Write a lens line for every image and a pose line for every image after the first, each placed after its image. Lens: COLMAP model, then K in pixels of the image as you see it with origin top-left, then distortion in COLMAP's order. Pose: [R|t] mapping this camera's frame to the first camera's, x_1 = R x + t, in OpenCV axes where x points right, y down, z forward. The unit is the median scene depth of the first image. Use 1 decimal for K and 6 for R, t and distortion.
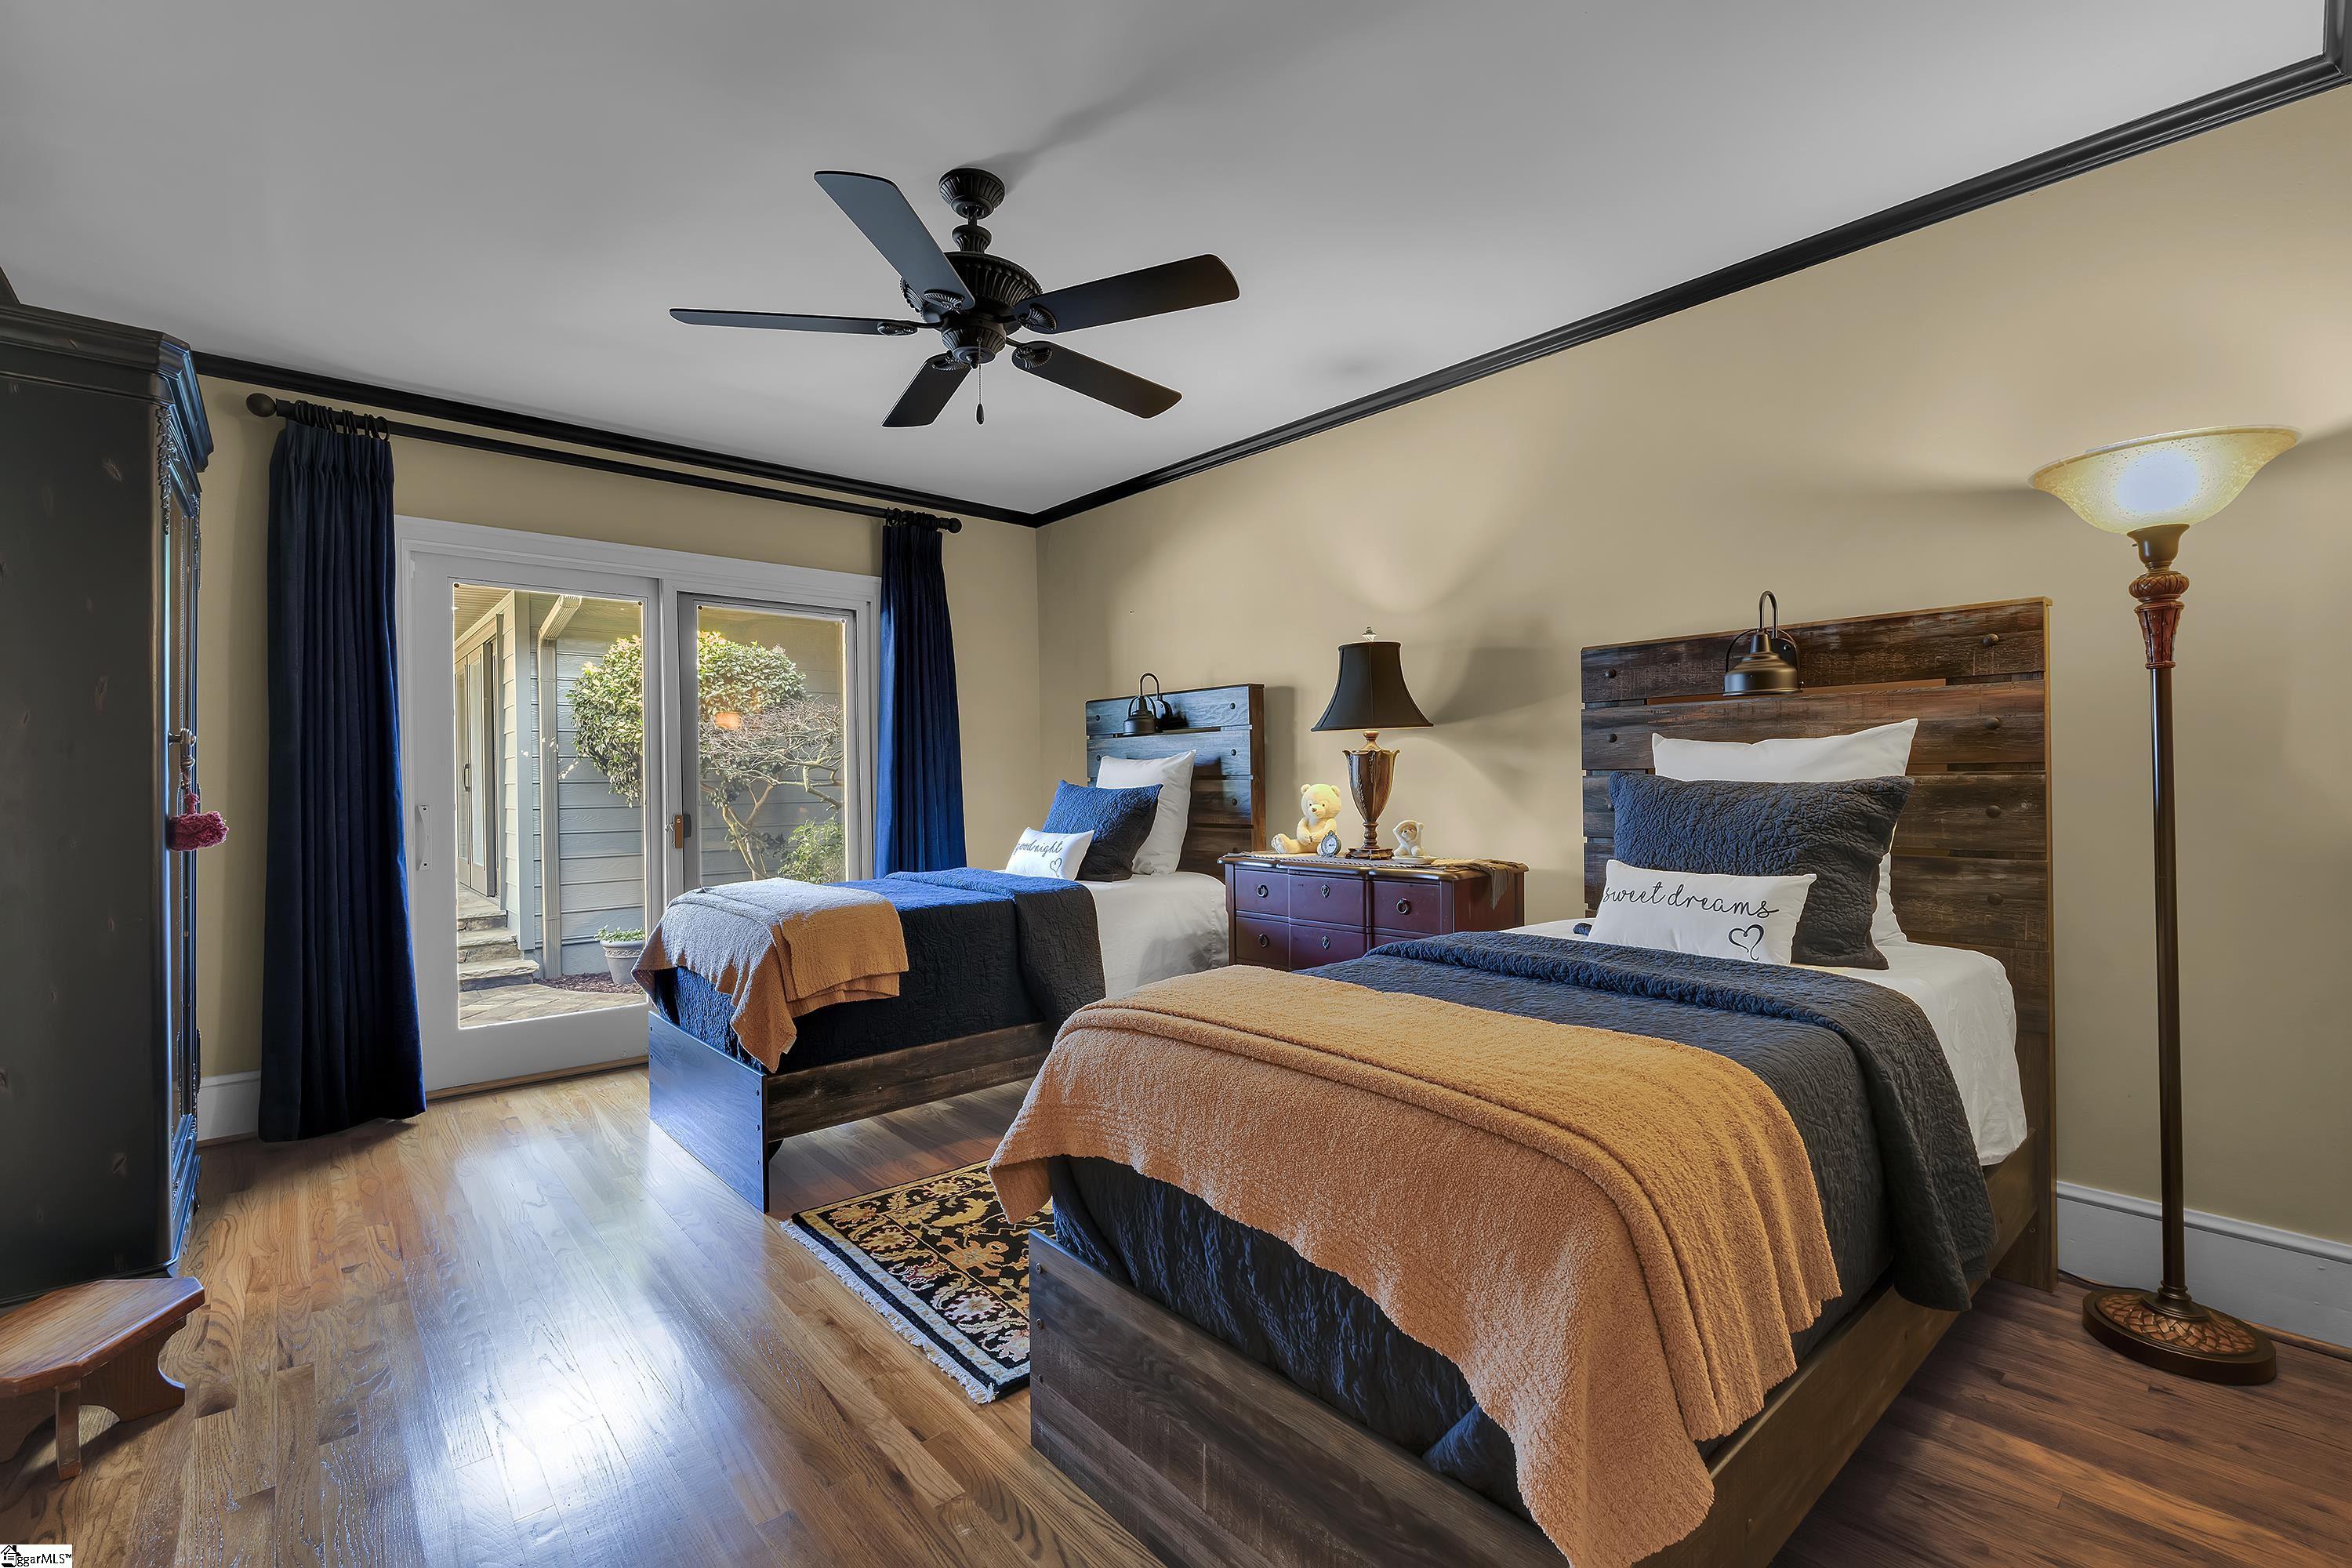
lens RADIAL K [[1025.7, 0, 1174.5], [0, 1025.7, 782.8], [0, 0, 1]] dist [-0.005106, 0.000586]
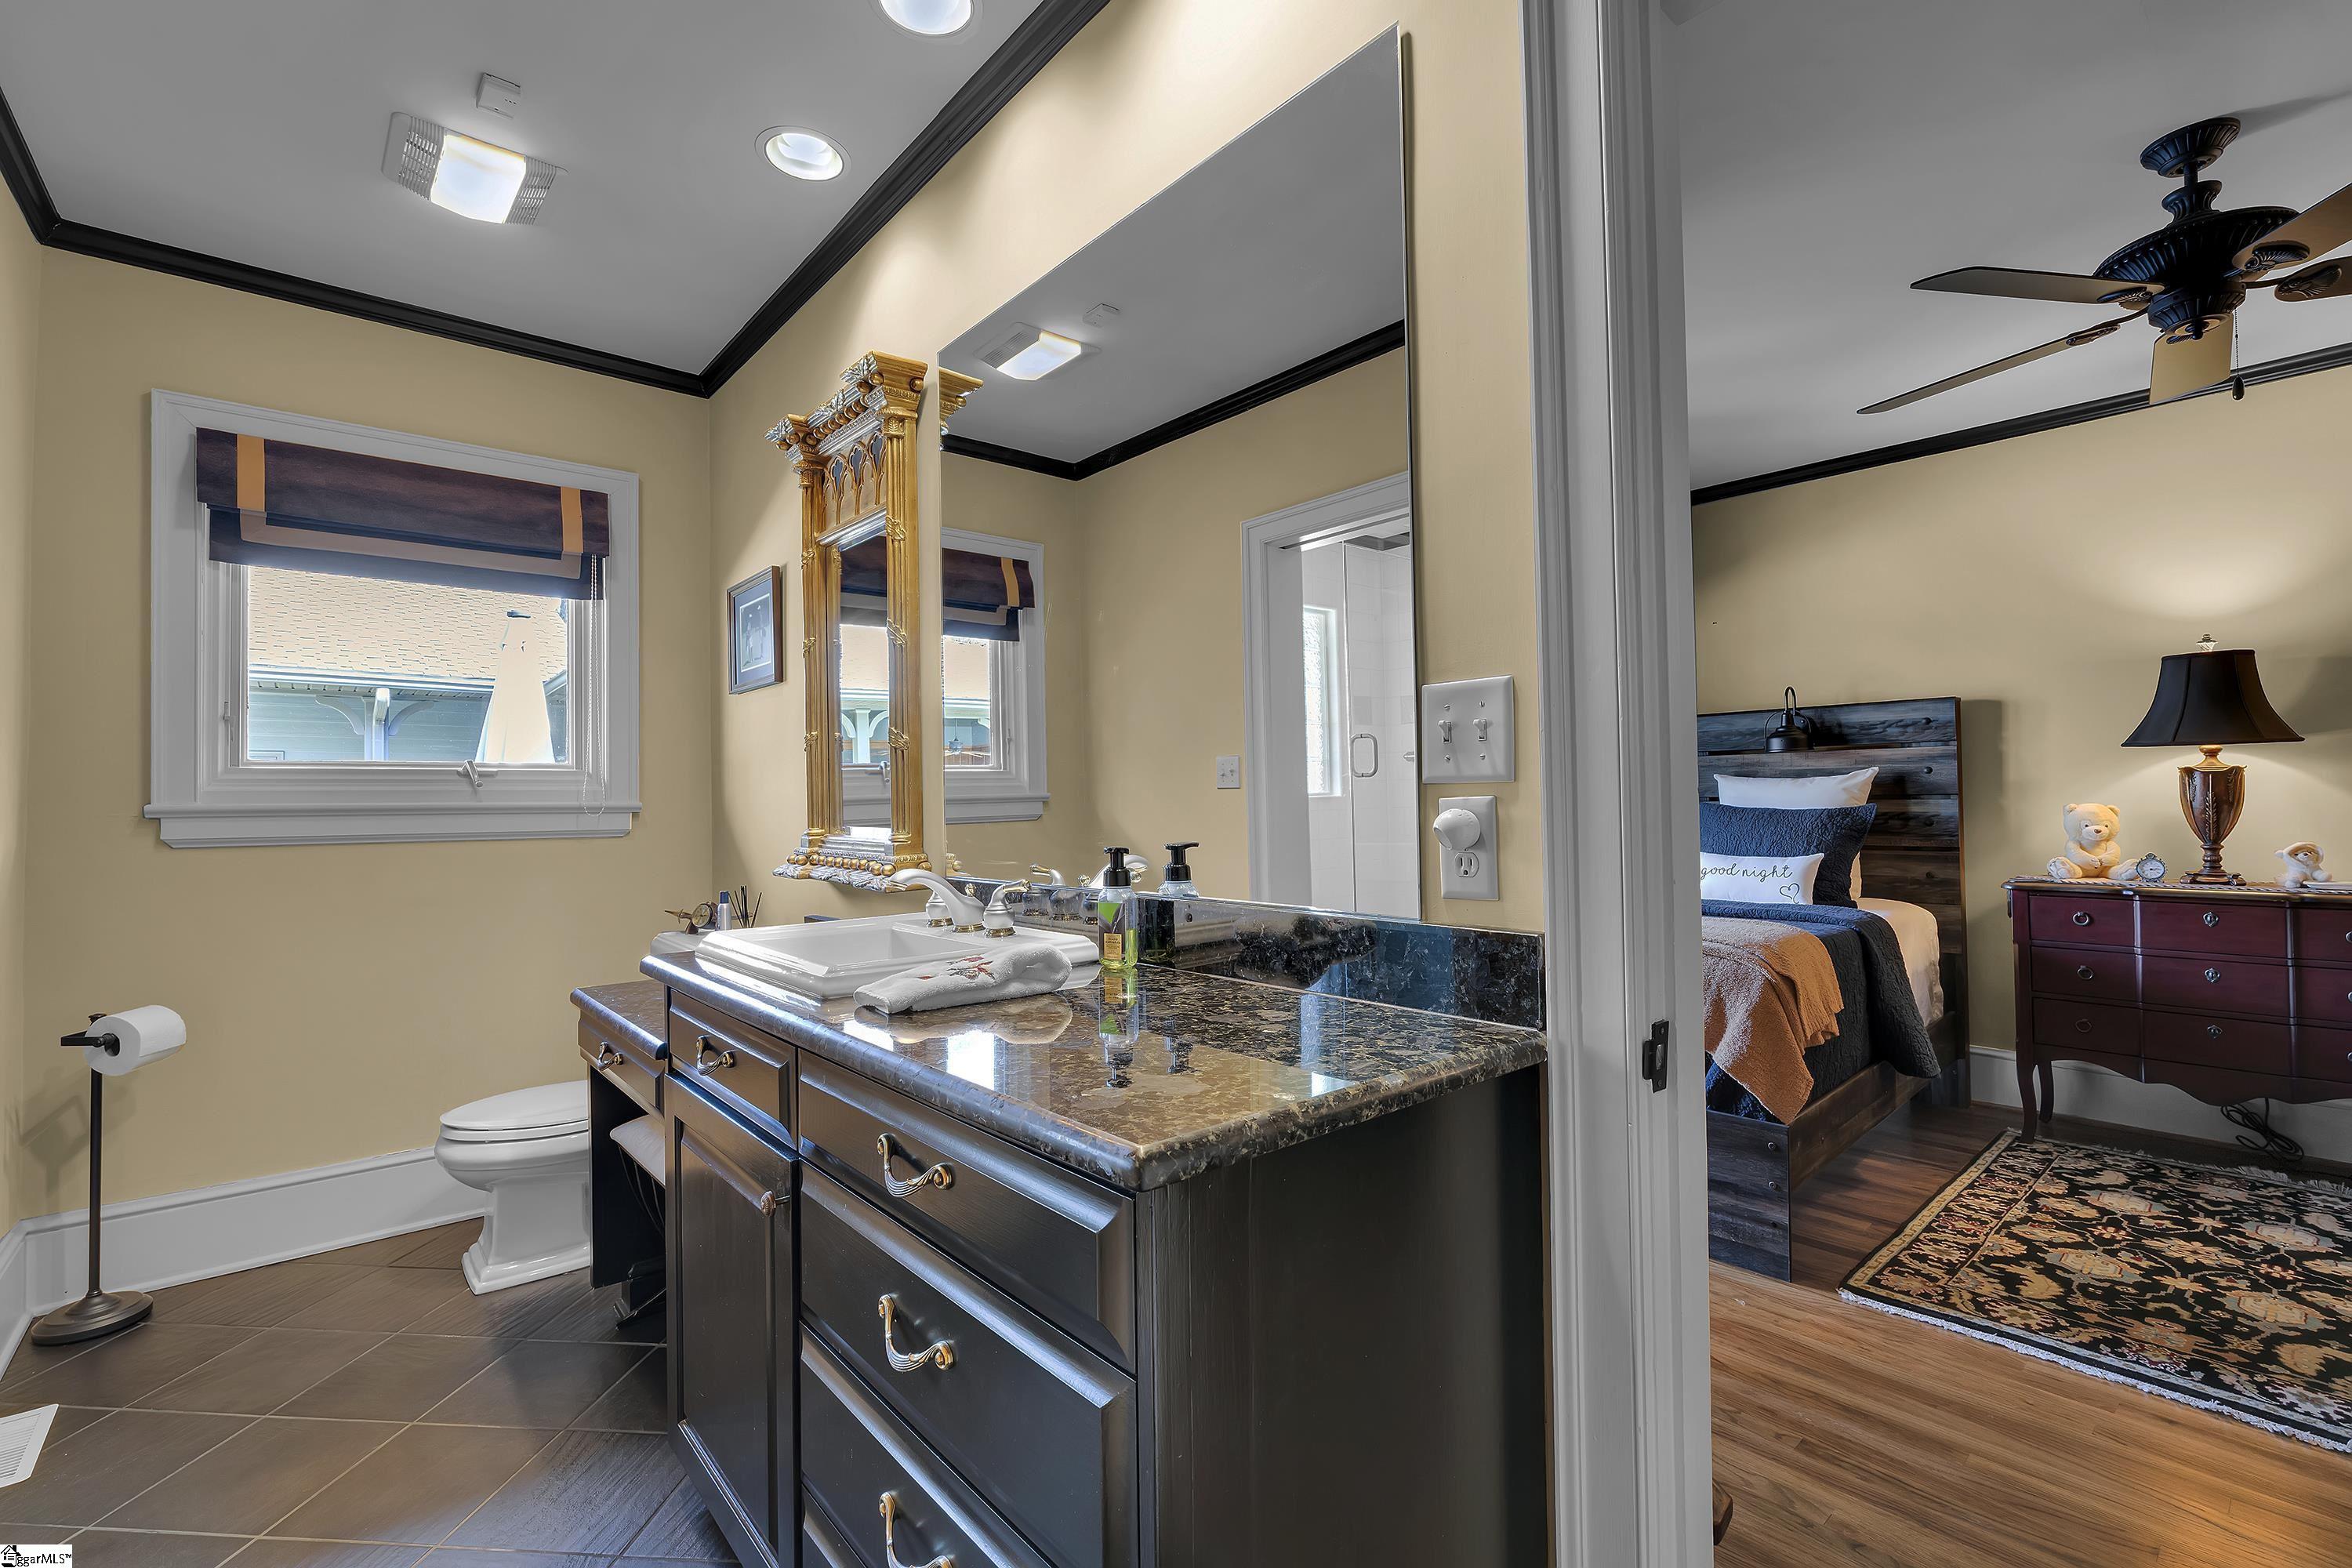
lens RADIAL K [[1025.7, 0, 1176.2], [0, 1025.7, 782.8], [0, 0, 1]] dist [-0.005106, 0.000586]
pose [[0.999999, 0.001357, -0.000570, -0.898159], [-0.001370, 0.999703, -0.024351, 0.007900], [0.000537, 0.024352, 0.999703, 0.095655]]
